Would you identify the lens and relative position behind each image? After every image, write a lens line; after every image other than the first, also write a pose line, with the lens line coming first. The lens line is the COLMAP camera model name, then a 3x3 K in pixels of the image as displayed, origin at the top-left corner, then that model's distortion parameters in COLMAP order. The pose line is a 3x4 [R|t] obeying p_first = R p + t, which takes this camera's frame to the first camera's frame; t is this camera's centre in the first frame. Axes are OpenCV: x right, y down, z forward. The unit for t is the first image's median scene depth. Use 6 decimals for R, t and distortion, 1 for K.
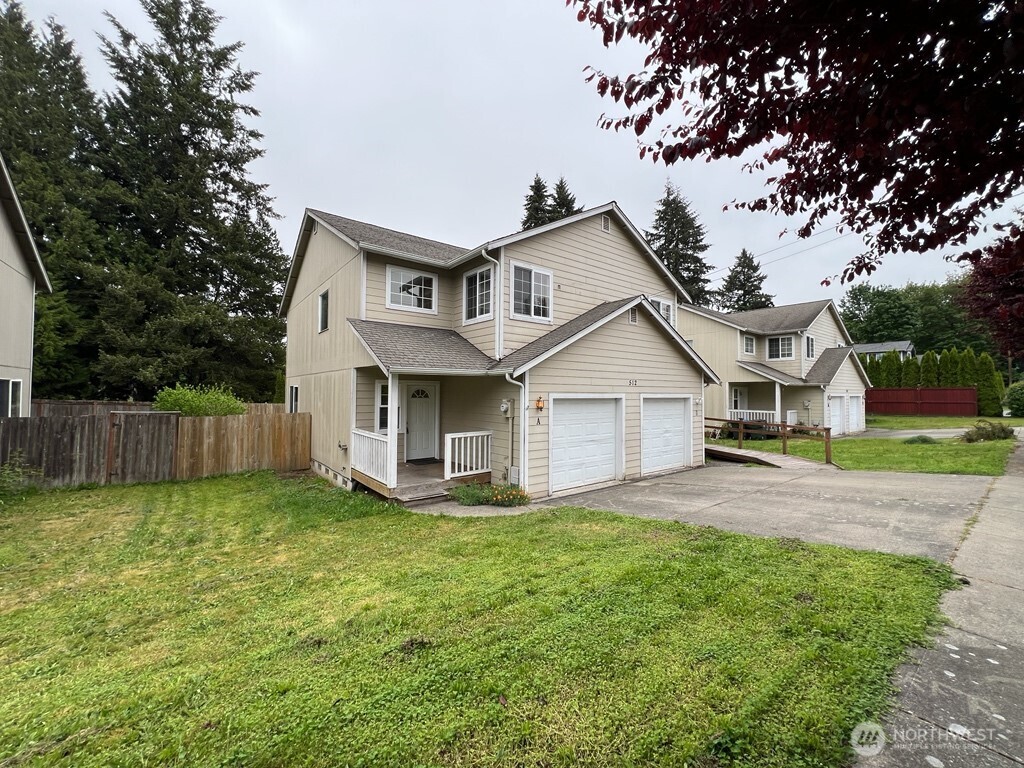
lens RADIAL K [[410.8, 0, 510.9], [0, 410.8, 383.5], [0, 0, 1]] dist [-0.000543, -0.000169]
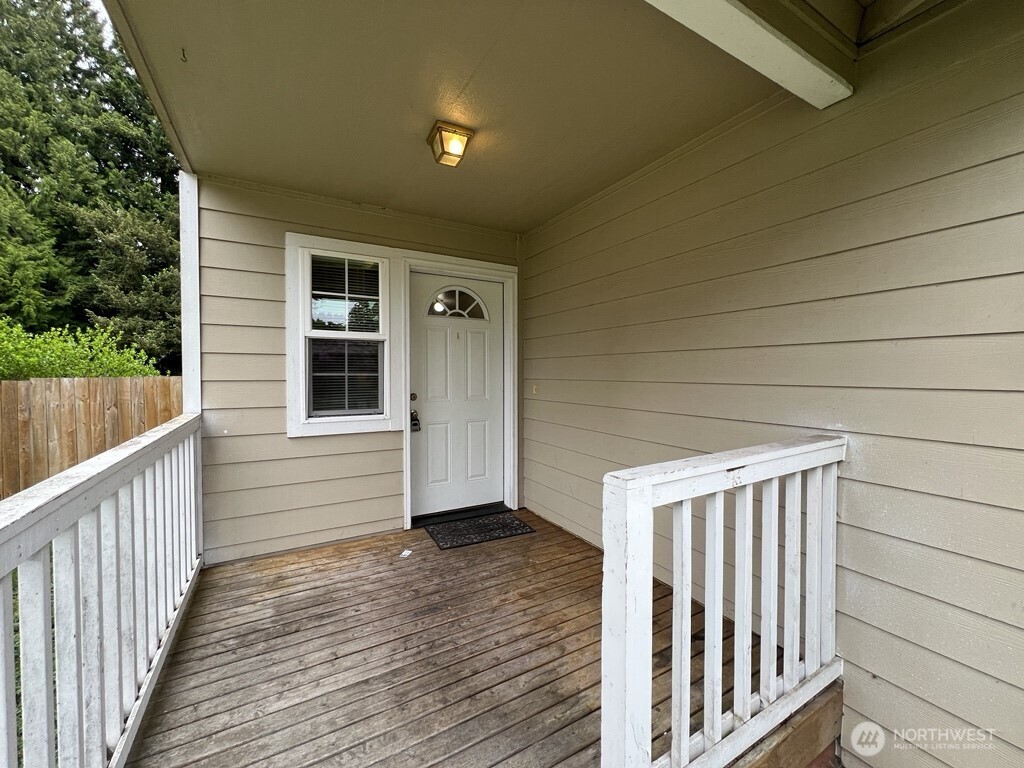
lens RADIAL K [[410.8, 0, 512.5], [0, 410.8, 382.8], [0, 0, 1]] dist [-0.000543, -0.000169]
pose [[0.989379, -0.000441, -0.145359, -0.061246], [0.006603, 0.999100, 0.041909, 0.033314], [0.145210, -0.042424, 0.988491, 0.320346]]
